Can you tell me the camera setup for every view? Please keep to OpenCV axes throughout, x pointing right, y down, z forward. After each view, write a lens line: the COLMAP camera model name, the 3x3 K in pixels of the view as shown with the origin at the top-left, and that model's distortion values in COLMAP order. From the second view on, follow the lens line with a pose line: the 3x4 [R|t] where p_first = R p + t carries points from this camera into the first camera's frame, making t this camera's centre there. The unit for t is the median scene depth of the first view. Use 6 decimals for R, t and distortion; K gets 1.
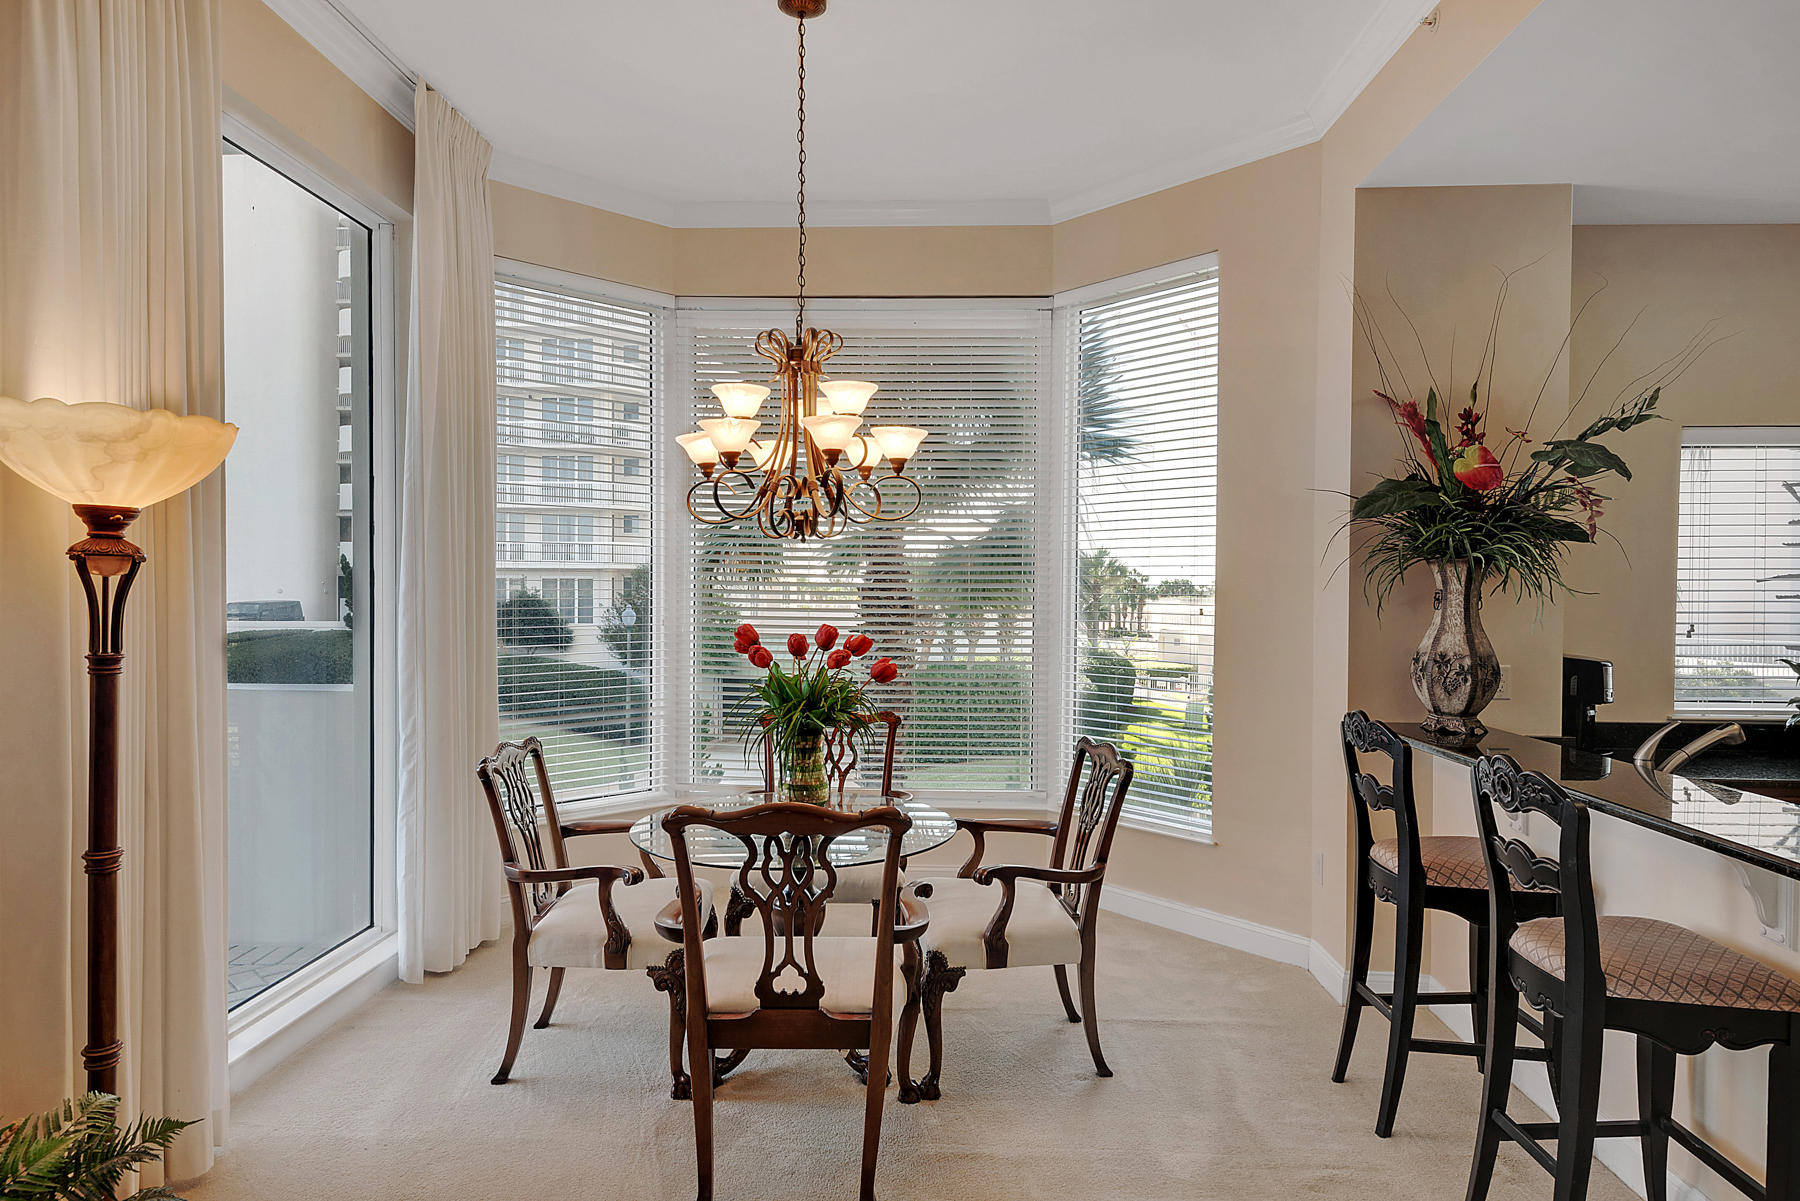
lens RADIAL K [[1069.2, 0, 911.3], [0, 1069.2, 614.3], [0, 0, 1]] dist [0.018503, -0.007893]
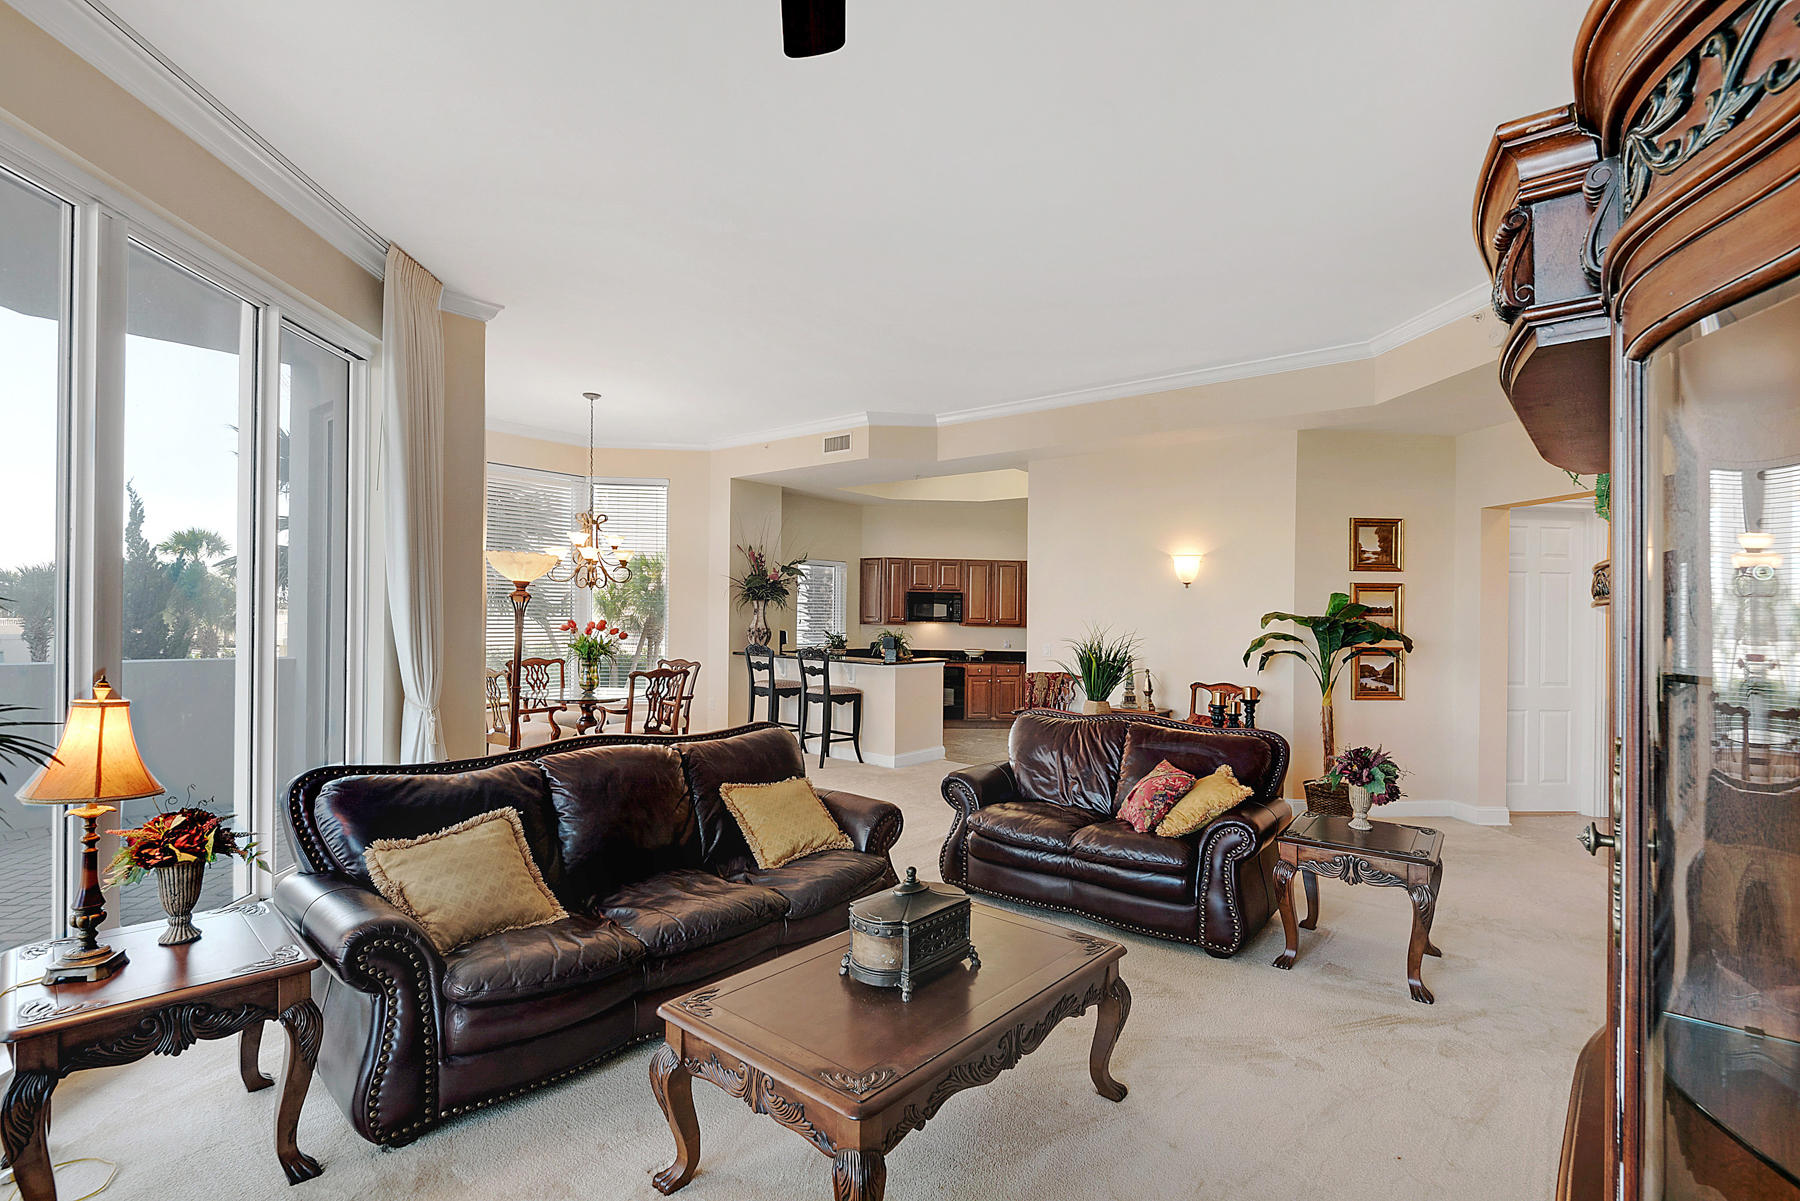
lens RADIAL K [[852.4, 0, 889.7], [0, 852.4, 594.8], [0, 0, 1]] dist [0.002456, -0.000530]
pose [[0.622773, 0.020342, 0.782138, -1.339054], [0.005643, 0.999519, -0.030488, 0.017377], [-0.782382, 0.023401, 0.622359, -0.965414]]
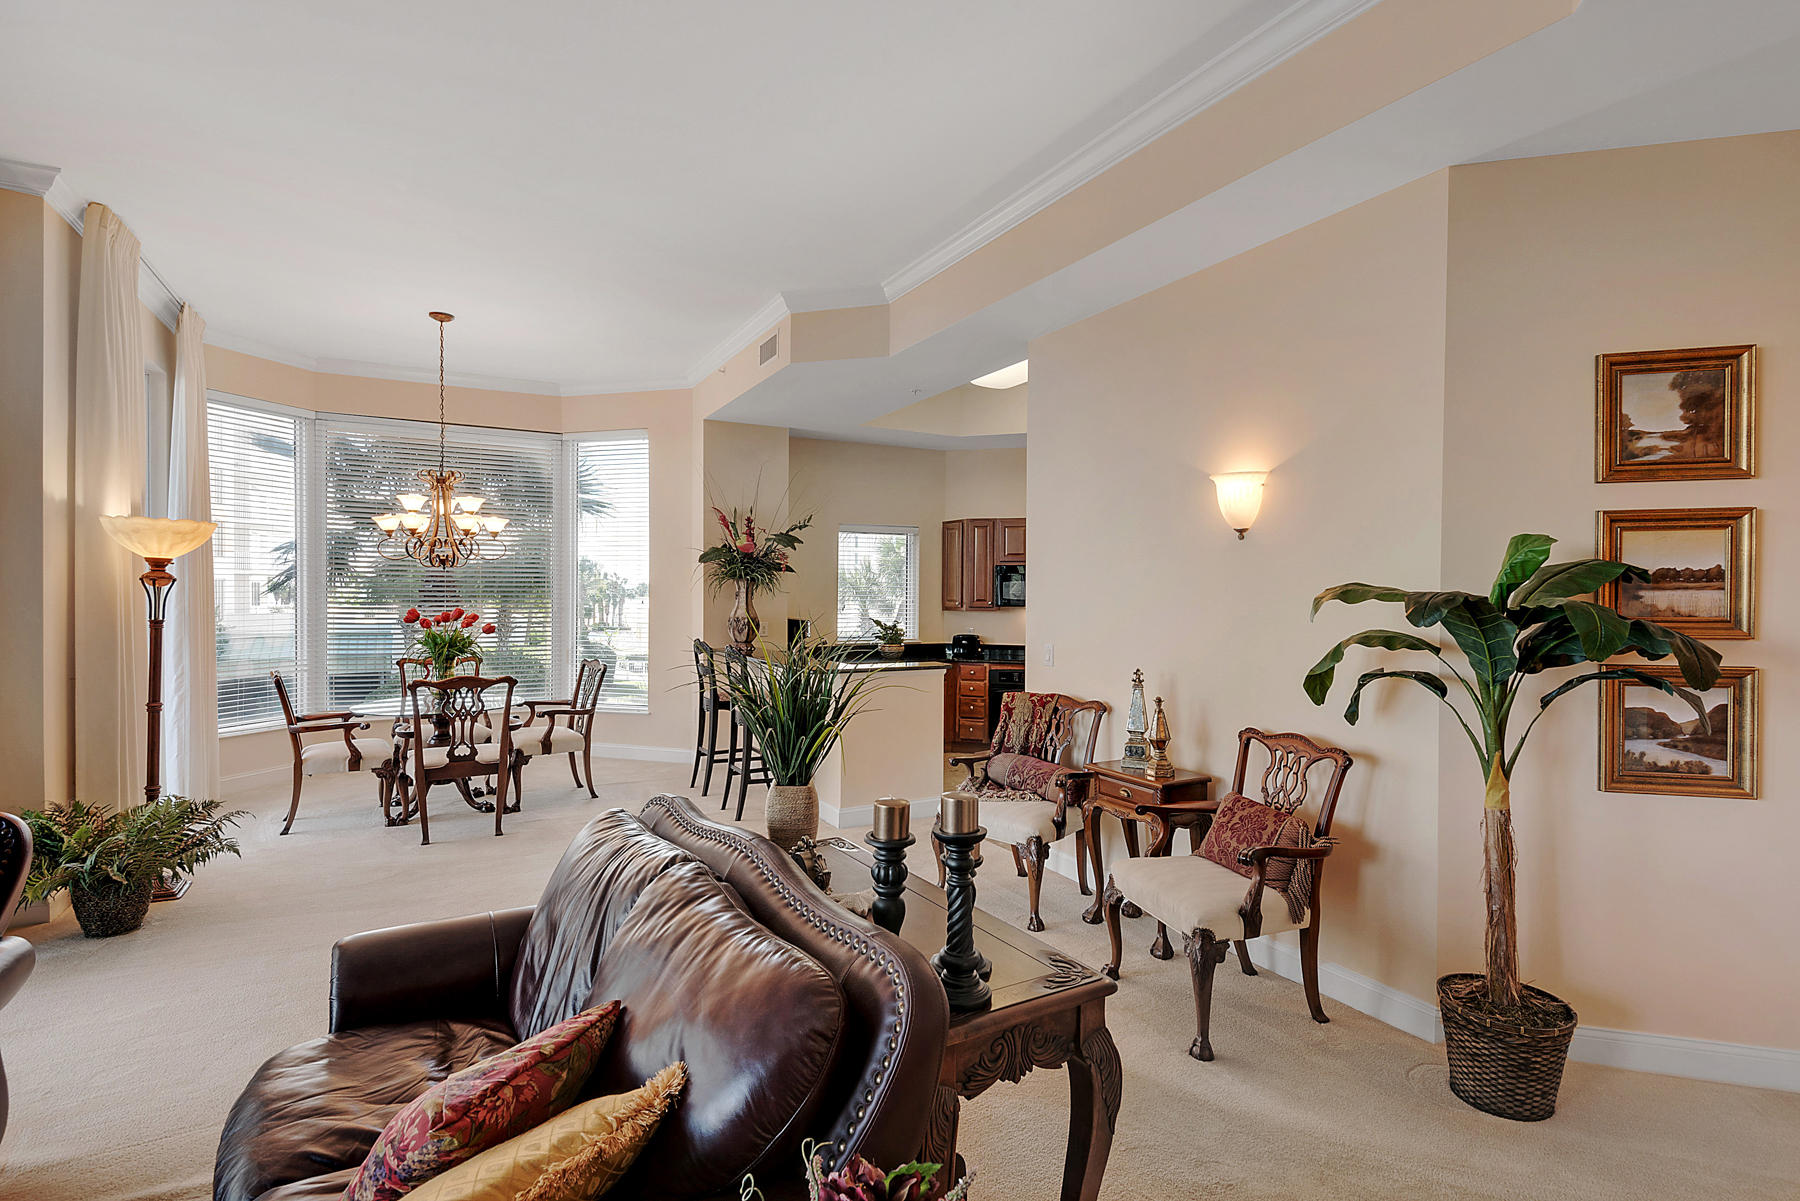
lens RADIAL K [[884.0, 0, 909.3], [0, 884.0, 596.6], [0, 0, 1]] dist [-0.001462, -0.001092]
pose [[0.864743, -0.004798, 0.502193, -0.185219], [0.012870, 0.999838, -0.012608, 0.020364], [-0.502051, 0.017366, 0.864664, -0.975941]]
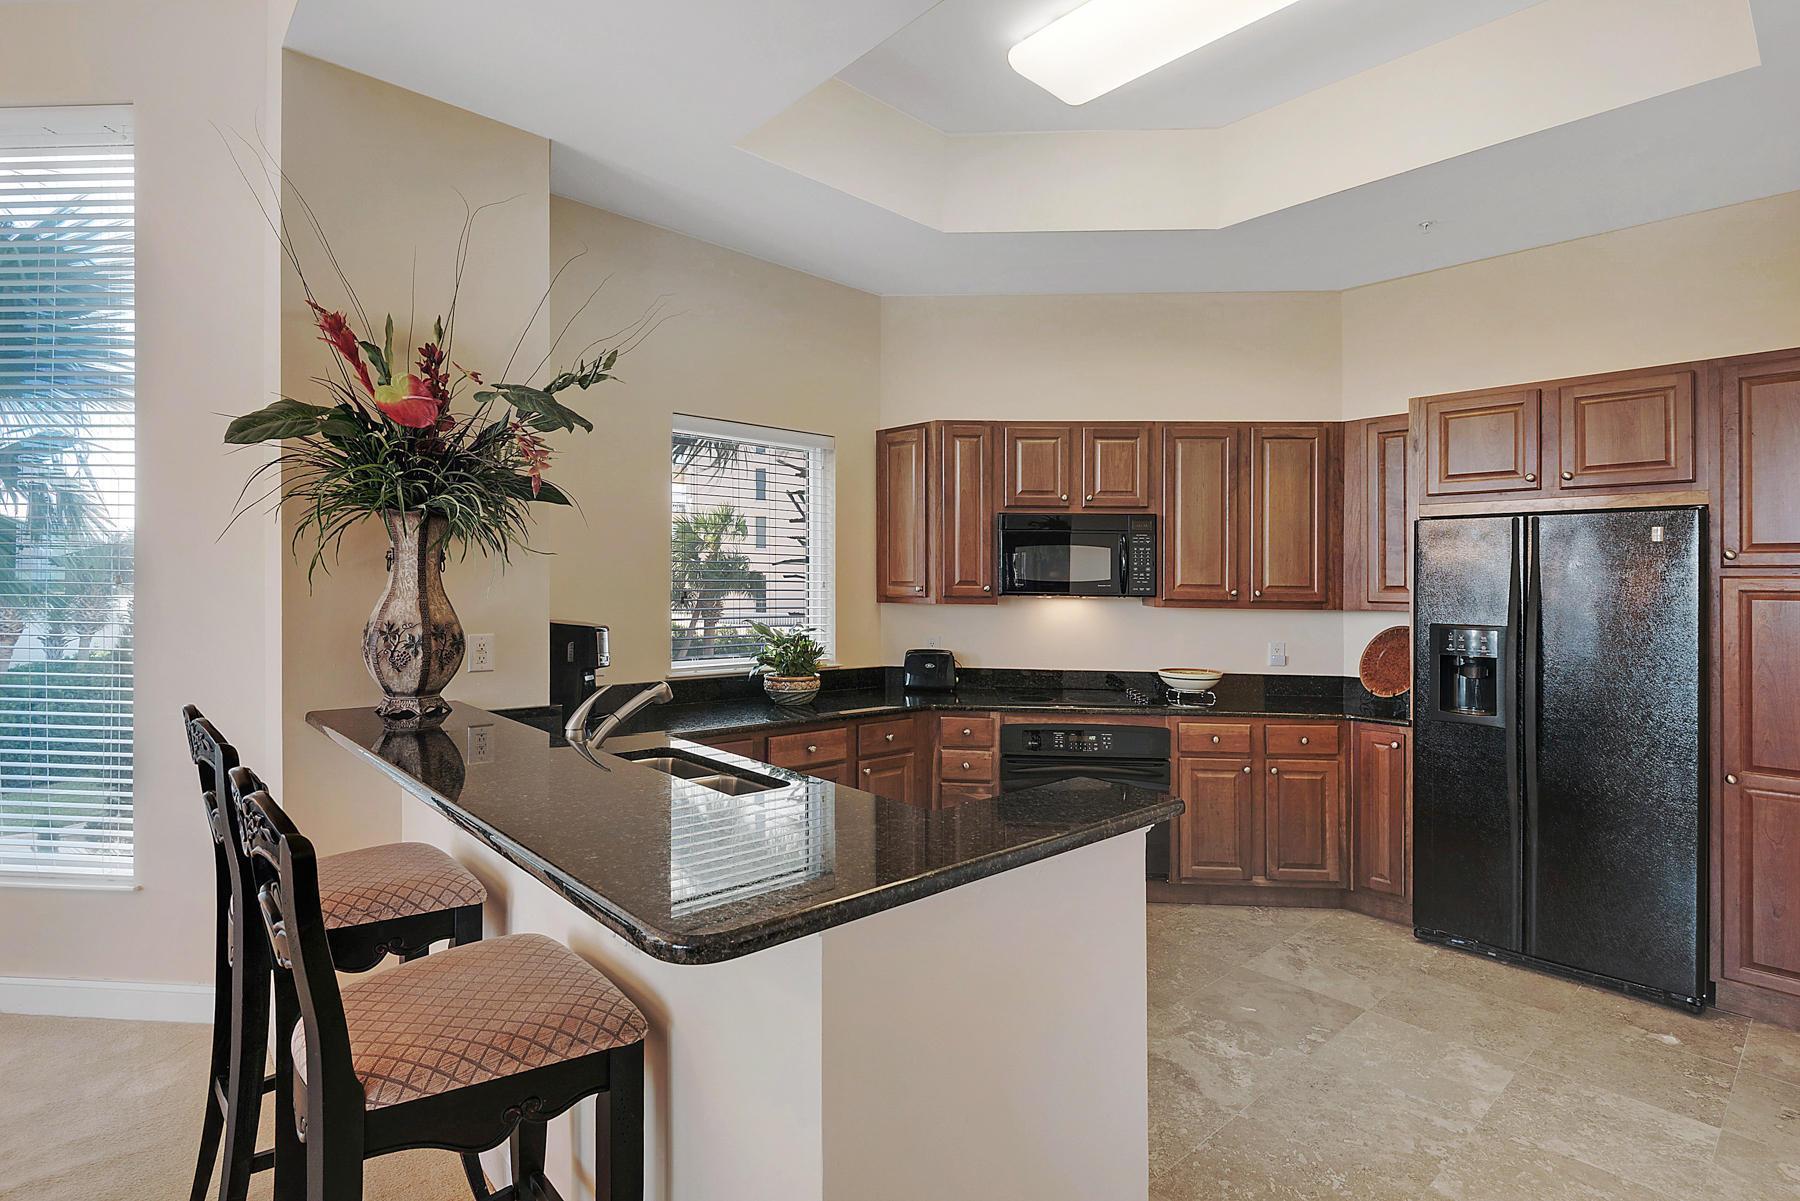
lens RADIAL K [[838.5, 0, 899.2], [0, 838.5, 593.3], [0, 0, 1]] dist [0.017417, -0.000469]
pose [[0.732241, -0.004832, 0.681029, 0.349857], [0.013614, 0.999879, -0.007543, 0.024704], [-0.680910, 0.014795, 0.732218, 0.249389]]
